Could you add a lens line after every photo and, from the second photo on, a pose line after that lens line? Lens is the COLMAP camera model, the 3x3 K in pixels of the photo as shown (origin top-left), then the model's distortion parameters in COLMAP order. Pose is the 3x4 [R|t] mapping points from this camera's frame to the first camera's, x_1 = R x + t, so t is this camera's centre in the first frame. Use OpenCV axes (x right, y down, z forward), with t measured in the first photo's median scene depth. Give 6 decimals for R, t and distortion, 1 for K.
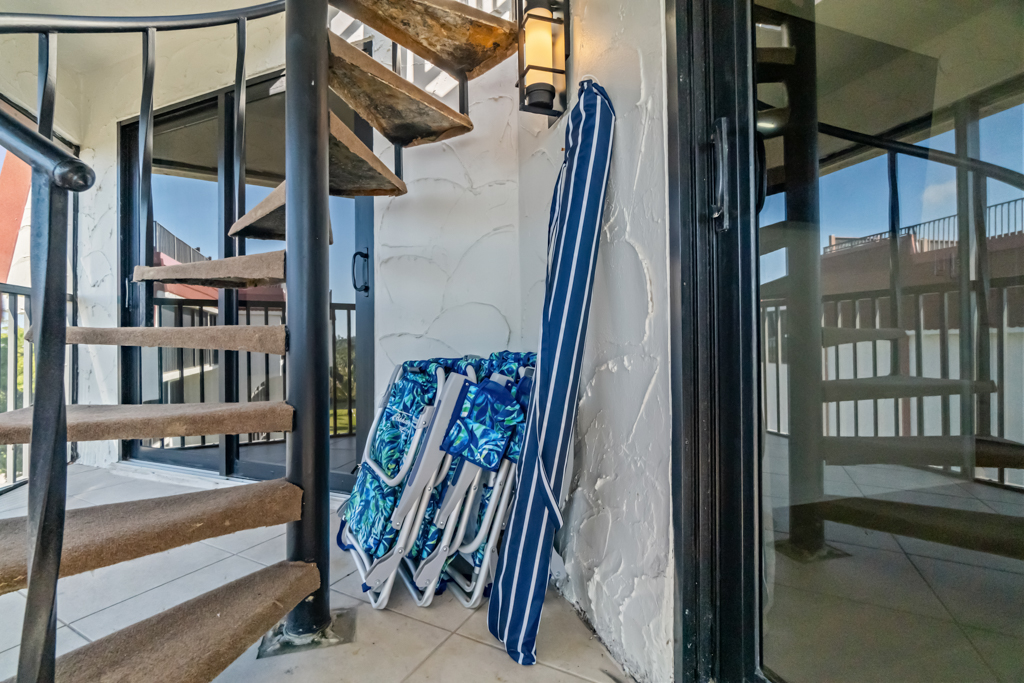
lens RADIAL K [[460.8, 0, 497.8], [0, 460.8, 342.1], [0, 0, 1]] dist [-0.004951, -0.000304]
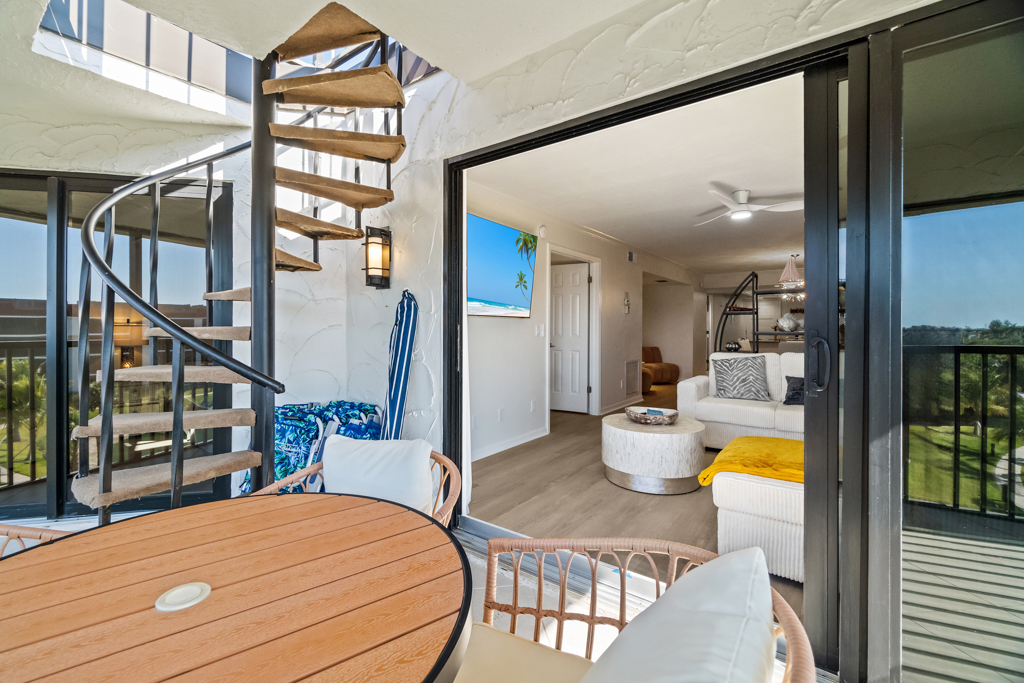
lens RADIAL K [[457.6, 0, 509.4], [0, 457.6, 323.4], [0, 0, 1]] dist [-0.000832, -0.000265]
pose [[0.793835, 0.016361, 0.607914, -0.708409], [-0.014484, 0.999863, -0.007996, -0.354372], [-0.607961, -0.002458, 0.793963, -1.024573]]
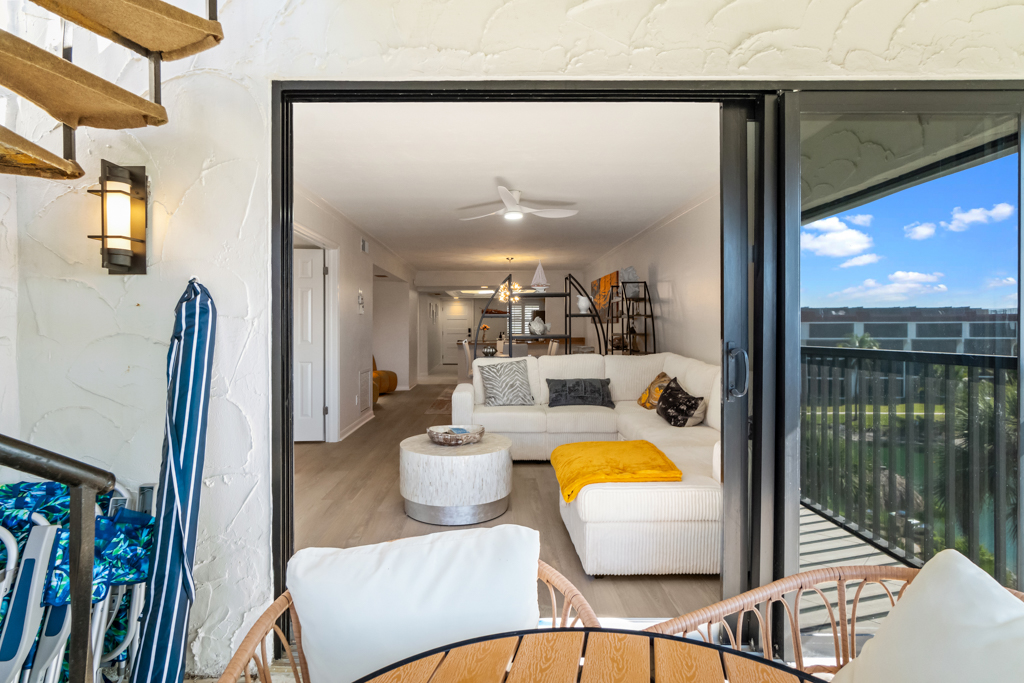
lens RADIAL K [[534.4, 0, 513.1], [0, 534.4, 324.1], [0, 0, 1]] dist [-0.001008, -0.000604]
pose [[0.247344, 0.014646, 0.968817, -1.011954], [-0.008929, 0.999878, -0.012836, -0.382219], [-0.968887, -0.005476, 0.247445, -0.295376]]
